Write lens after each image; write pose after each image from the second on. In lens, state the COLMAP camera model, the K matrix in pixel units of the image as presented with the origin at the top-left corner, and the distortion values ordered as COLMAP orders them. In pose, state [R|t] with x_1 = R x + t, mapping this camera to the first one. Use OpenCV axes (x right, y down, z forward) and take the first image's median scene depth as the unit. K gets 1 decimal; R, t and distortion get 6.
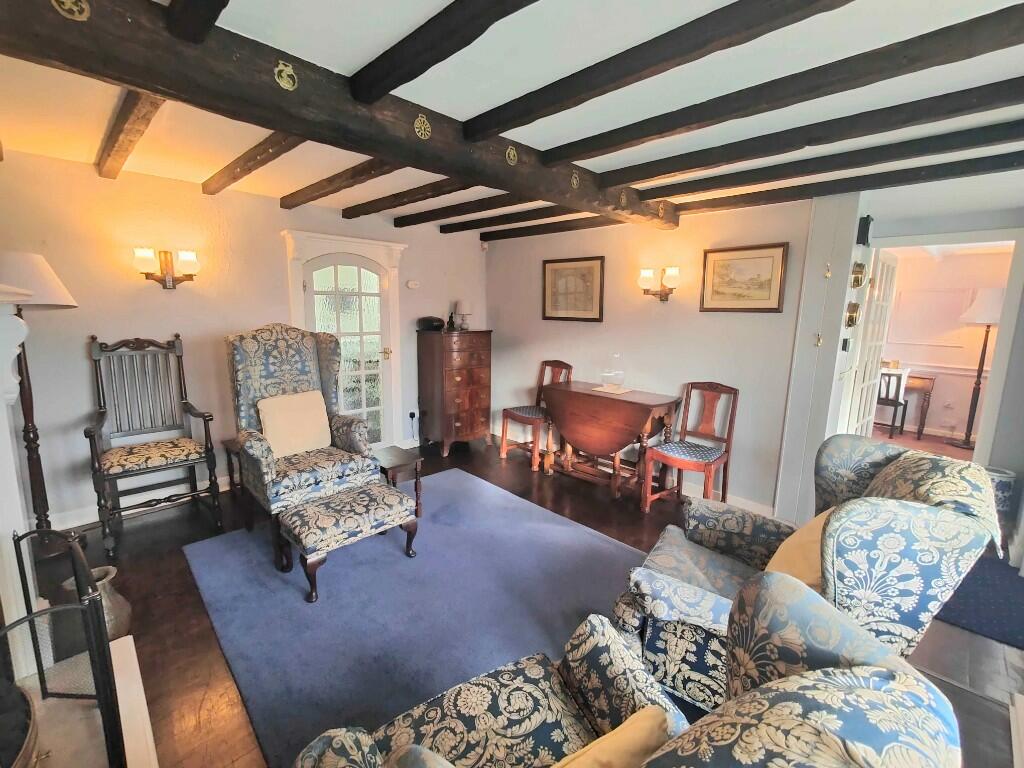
lens RADIAL K [[442.7, 0, 509.8], [0, 442.7, 380.3], [0, 0, 1]] dist [0.011119, 0.000611]
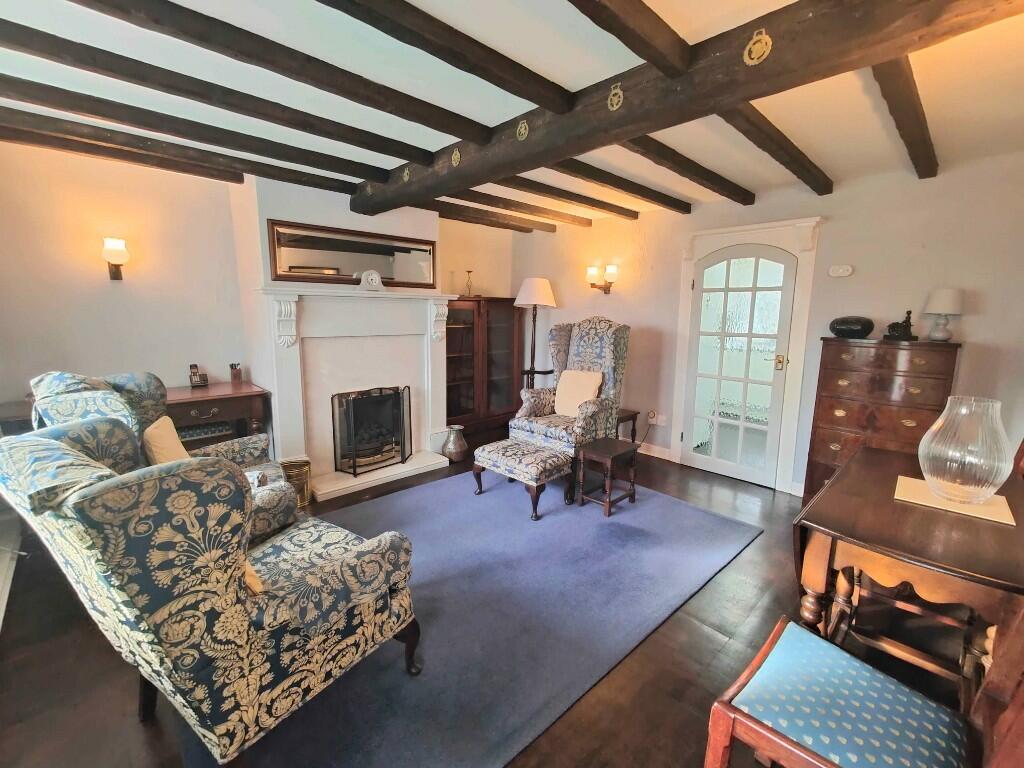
lens RADIAL K [[479.0, 0, 512.0], [0, 479.0, 384.0], [0, 0, 1]] dist [-0.001889, -0.000071]
pose [[0.015459, 0.134353, -0.990813, 0.863616], [-0.182159, 0.974727, 0.129330, -0.073814], [0.983148, 0.178486, 0.039542, 0.776890]]
